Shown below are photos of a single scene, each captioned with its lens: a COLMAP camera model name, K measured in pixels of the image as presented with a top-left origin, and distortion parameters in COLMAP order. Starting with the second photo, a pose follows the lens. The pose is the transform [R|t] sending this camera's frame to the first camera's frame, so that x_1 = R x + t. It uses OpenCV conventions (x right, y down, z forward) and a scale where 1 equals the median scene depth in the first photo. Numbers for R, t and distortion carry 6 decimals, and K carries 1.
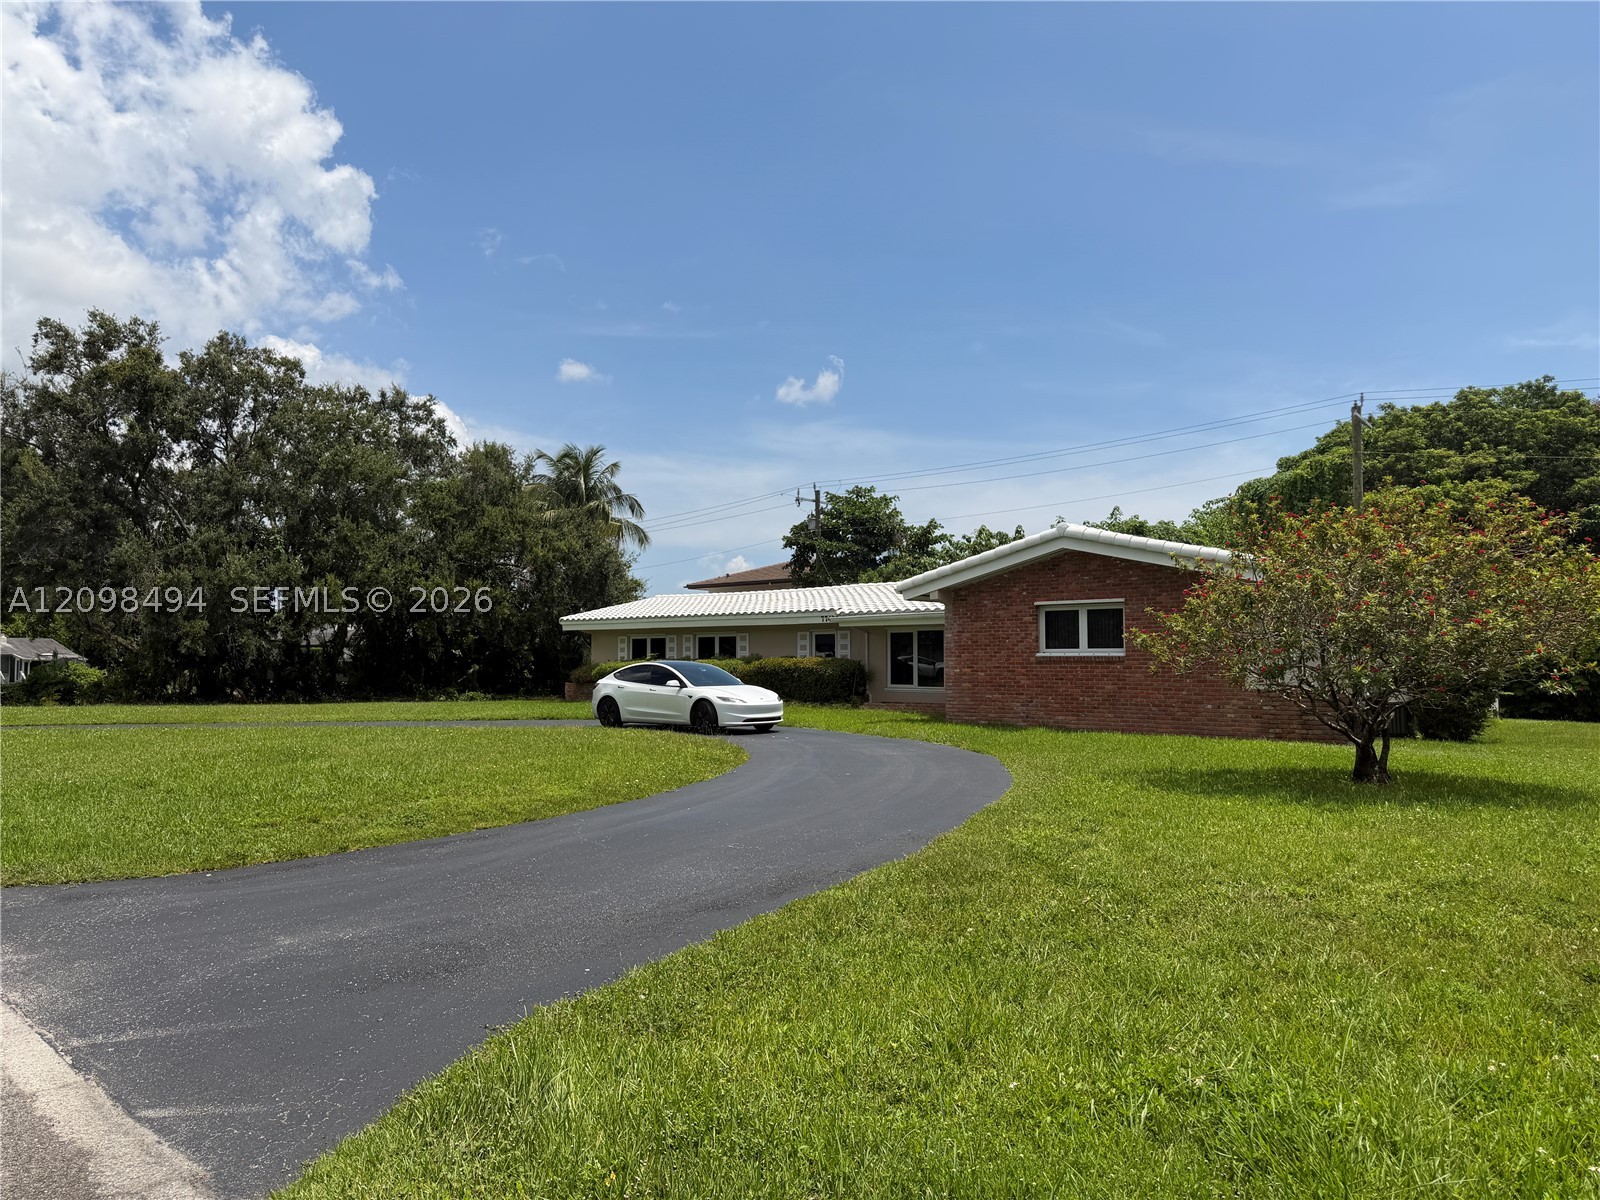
lens RADIAL K [[1100.4, 0, 800.3], [0, 1100.4, 623.6], [0, 0, 1]] dist [0.117225, -0.189350]
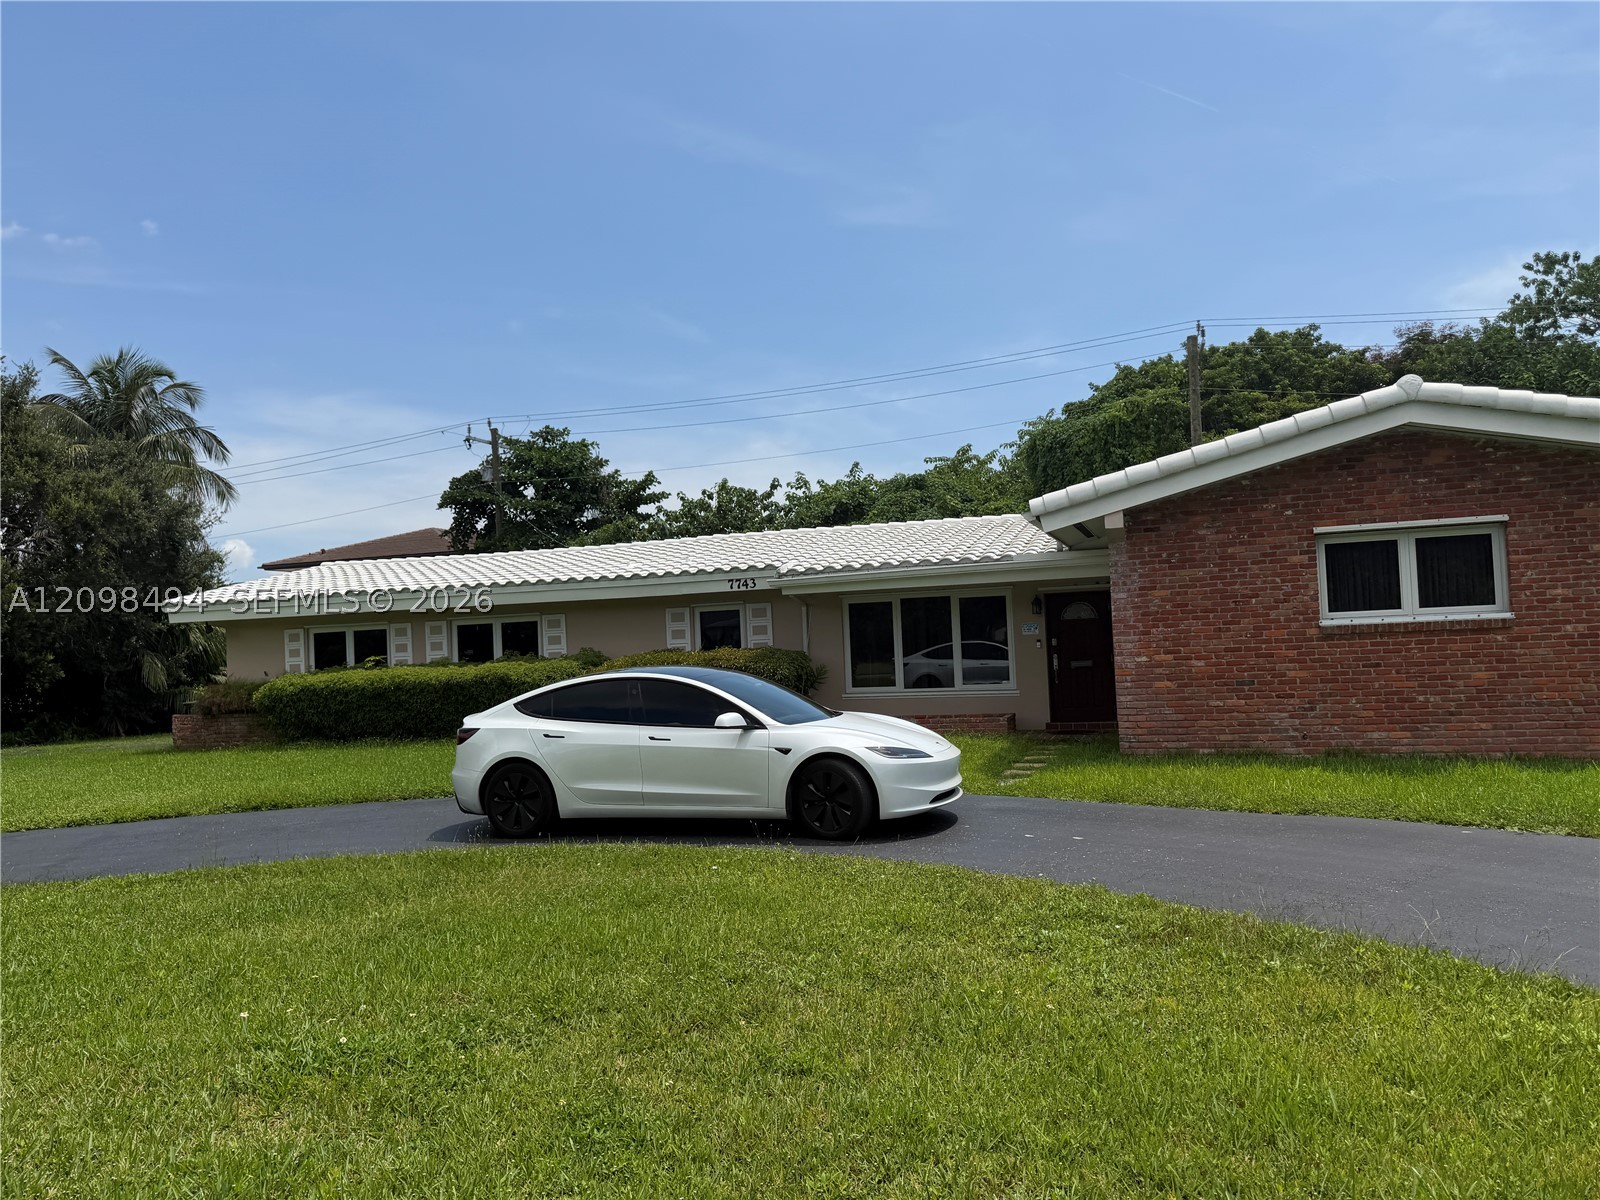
lens RADIAL K [[1100.4, 0, 800.3], [0, 1100.4, 623.6], [0, 0, 1]] dist [0.117225, -0.189350]
pose [[0.918222, -0.034190, 0.394587, -0.165308], [0.030268, 0.999411, 0.016159, 0.007775], [-0.394907, -0.002894, 0.918716, 0.399631]]
